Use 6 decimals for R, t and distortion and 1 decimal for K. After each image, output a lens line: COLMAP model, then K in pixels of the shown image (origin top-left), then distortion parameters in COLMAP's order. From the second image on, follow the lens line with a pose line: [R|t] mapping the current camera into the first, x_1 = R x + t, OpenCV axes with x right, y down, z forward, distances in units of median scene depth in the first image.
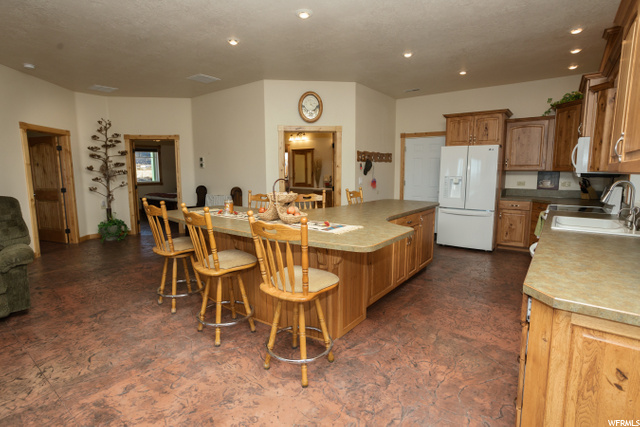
lens RADIAL K [[321.2, 0, 316.7], [0, 321.2, 208.0], [0, 0, 1]] dist [-0.048841, 0.031762]
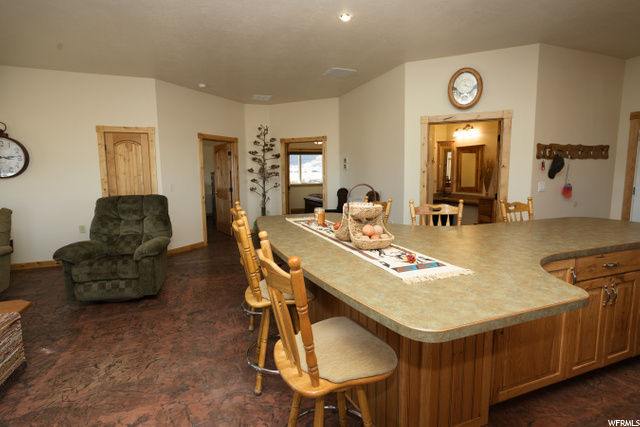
lens RADIAL K [[321.2, 0, 316.7], [0, 321.2, 208.0], [0, 0, 1]] dist [-0.048841, 0.031762]
pose [[0.848481, 0.053854, -0.526479, 0.160799], [-0.056498, 0.998341, 0.011069, -0.036667], [0.526202, 0.020353, 0.850116, 0.315197]]
